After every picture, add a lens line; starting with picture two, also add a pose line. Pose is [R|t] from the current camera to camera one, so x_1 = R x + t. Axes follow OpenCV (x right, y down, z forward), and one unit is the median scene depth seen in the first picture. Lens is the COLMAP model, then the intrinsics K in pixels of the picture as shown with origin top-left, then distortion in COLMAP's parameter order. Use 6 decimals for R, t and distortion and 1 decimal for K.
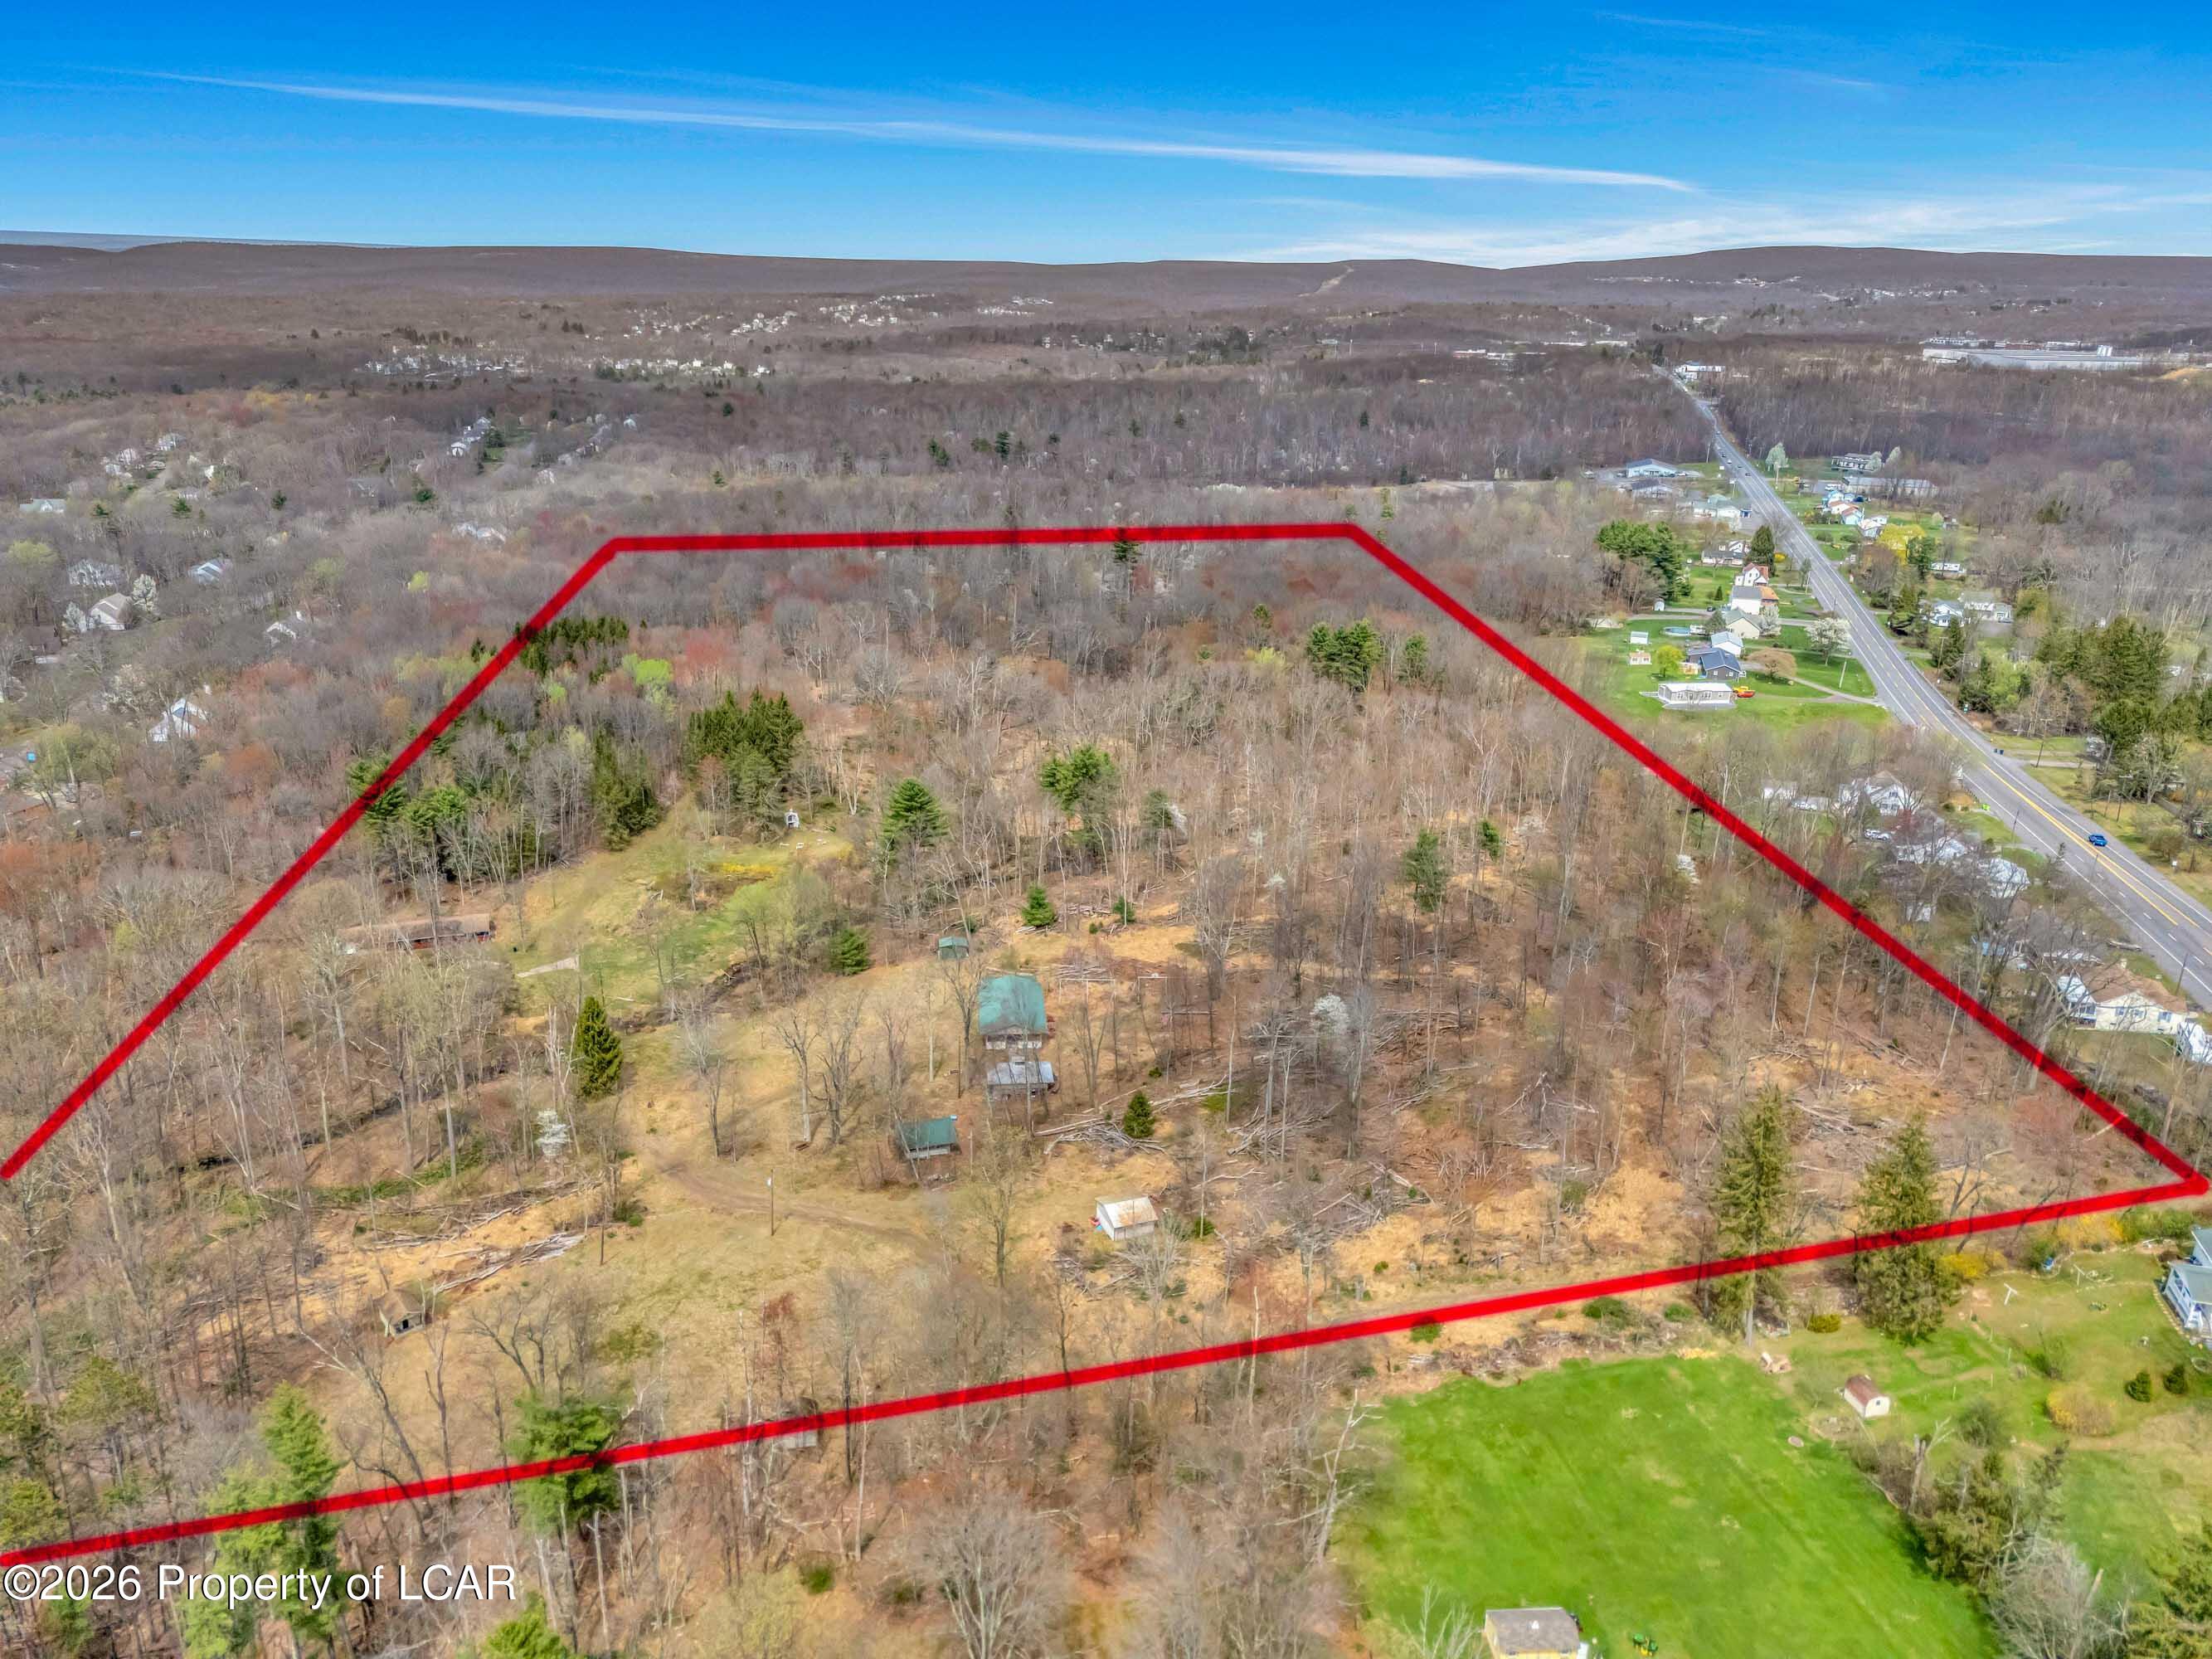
lens RADIAL K [[1468.1, 0, 1120.1], [0, 1468.1, 837.7], [0, 0, 1]] dist [0.041237, -0.005300]
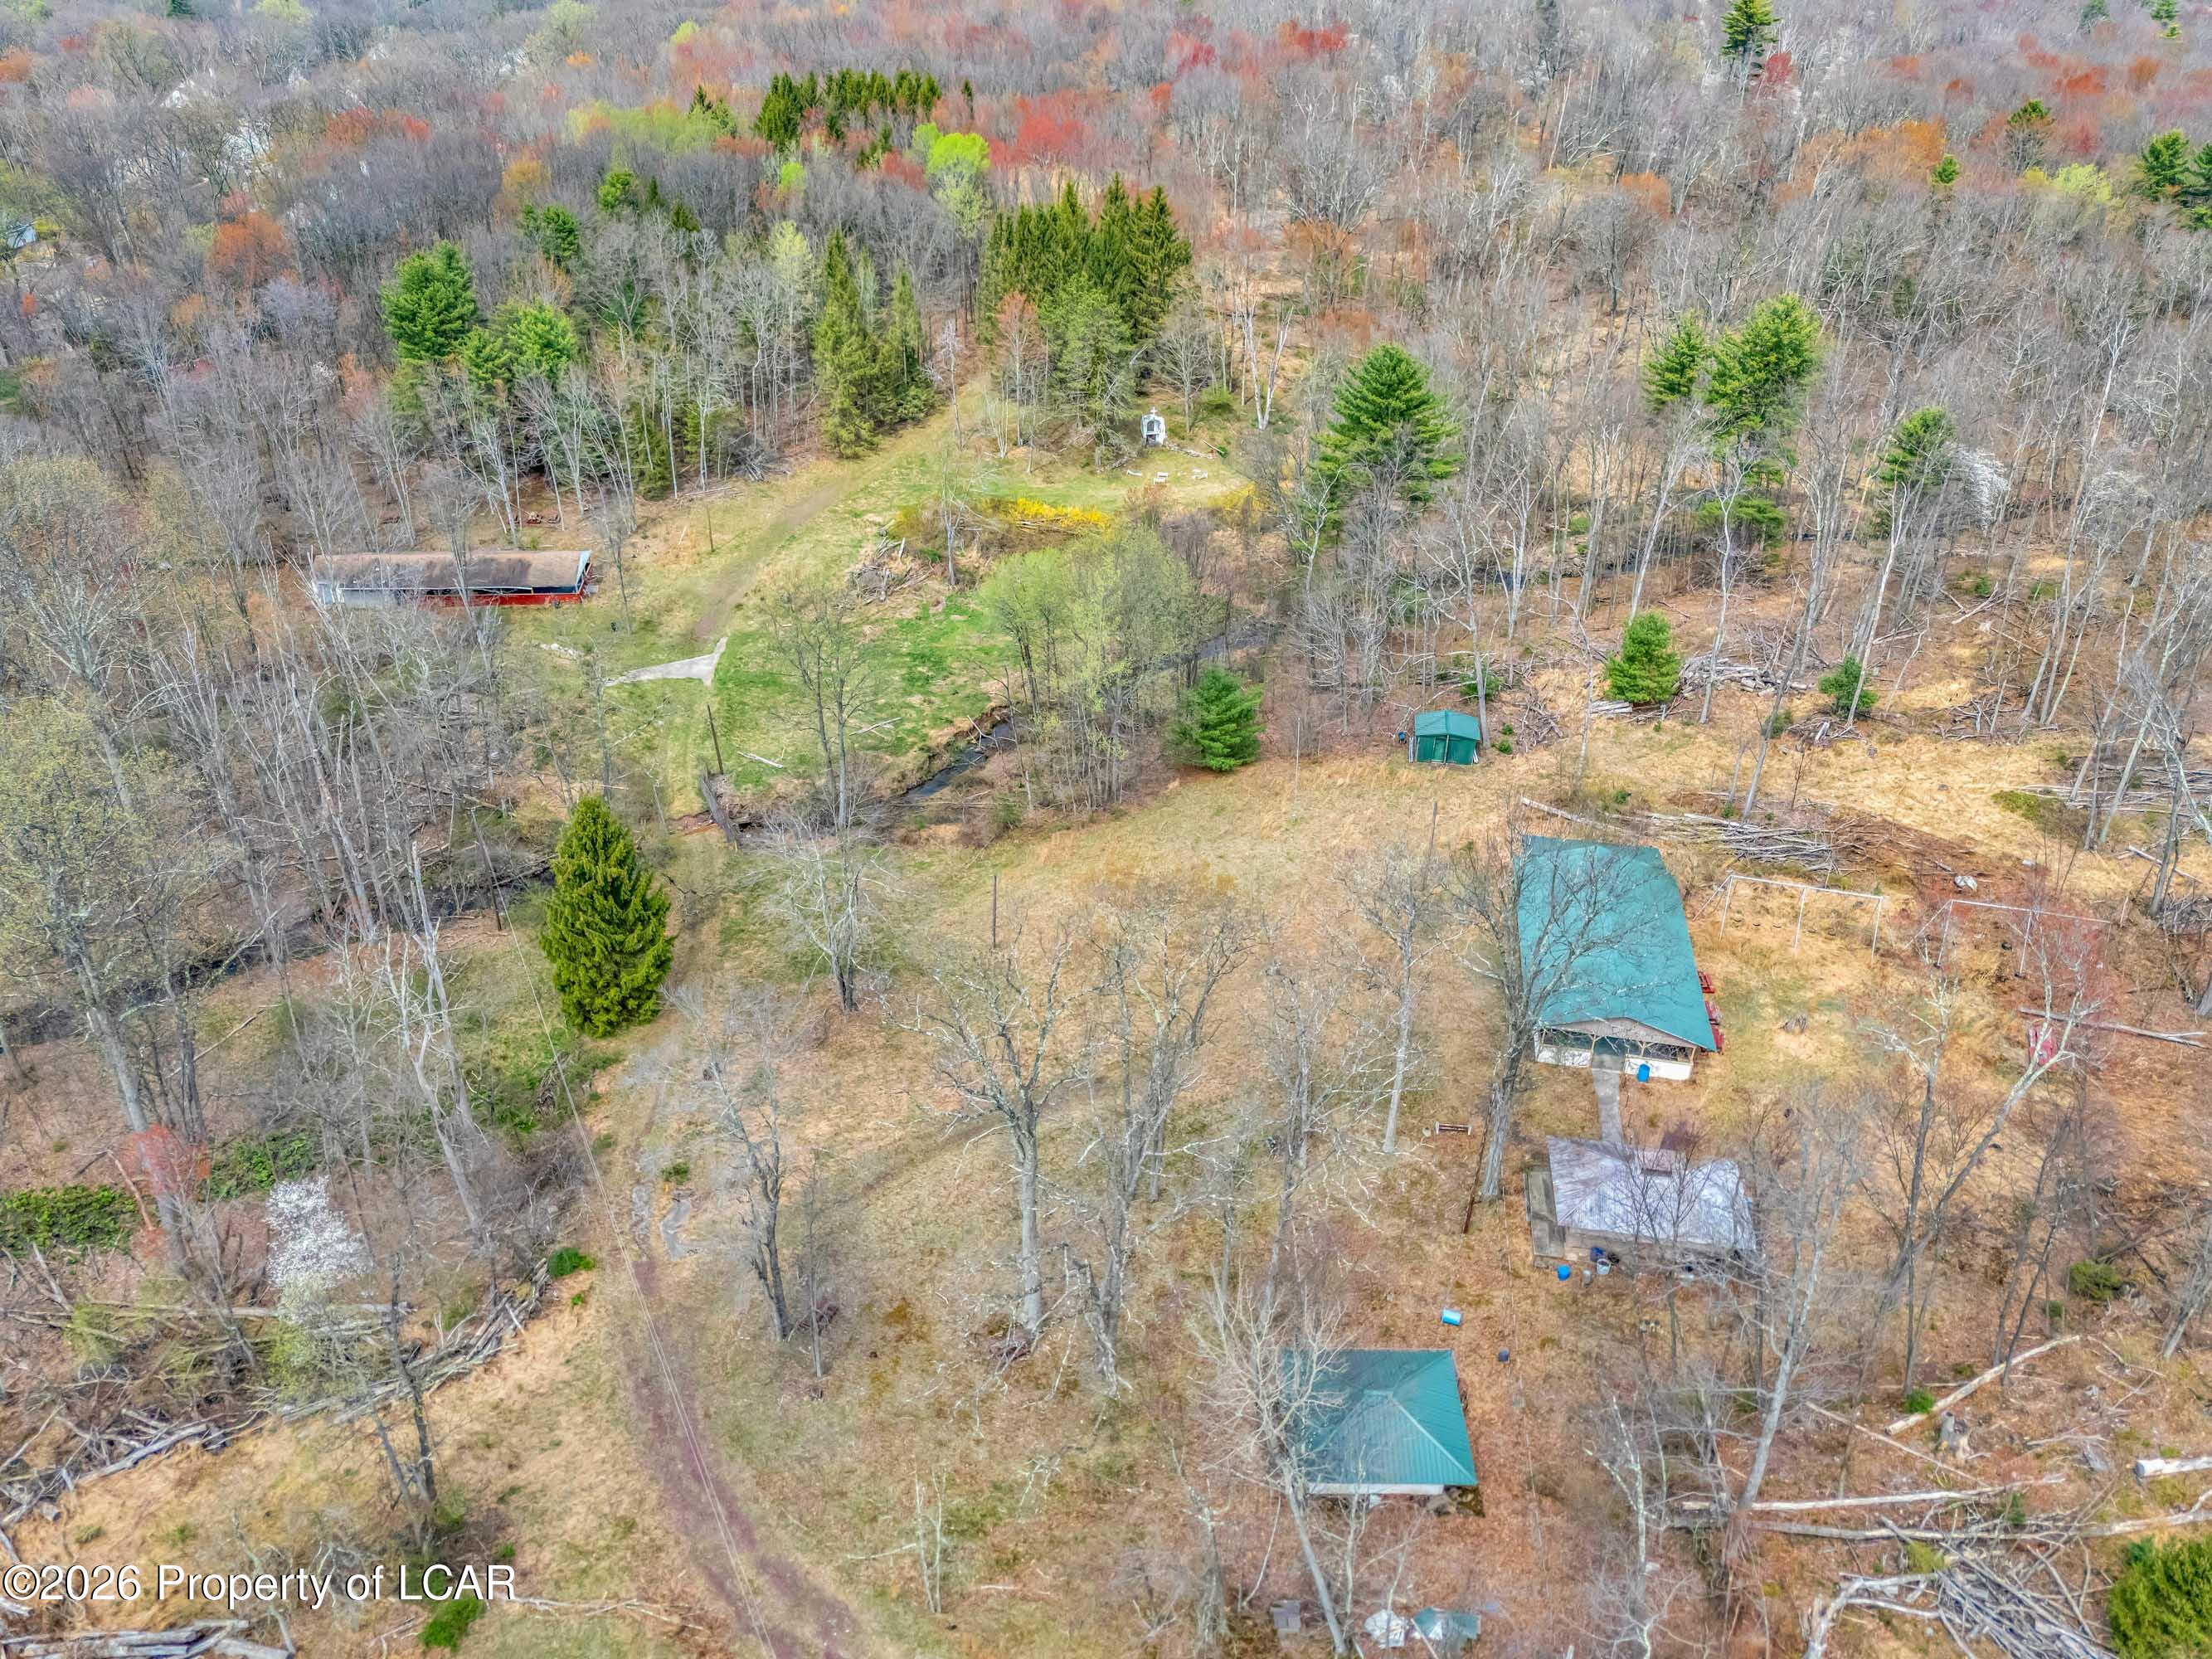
lens RADIAL K [[1468.1, 0, 1120.1], [0, 1468.1, 837.7], [0, 0, 1]] dist [0.041237, -0.005300]
pose [[0.959413, 0.145356, -0.241656, -0.082367], [-0.085505, 0.966527, 0.241897, 0.003806], [0.268728, -0.211416, 0.939728, 0.465830]]
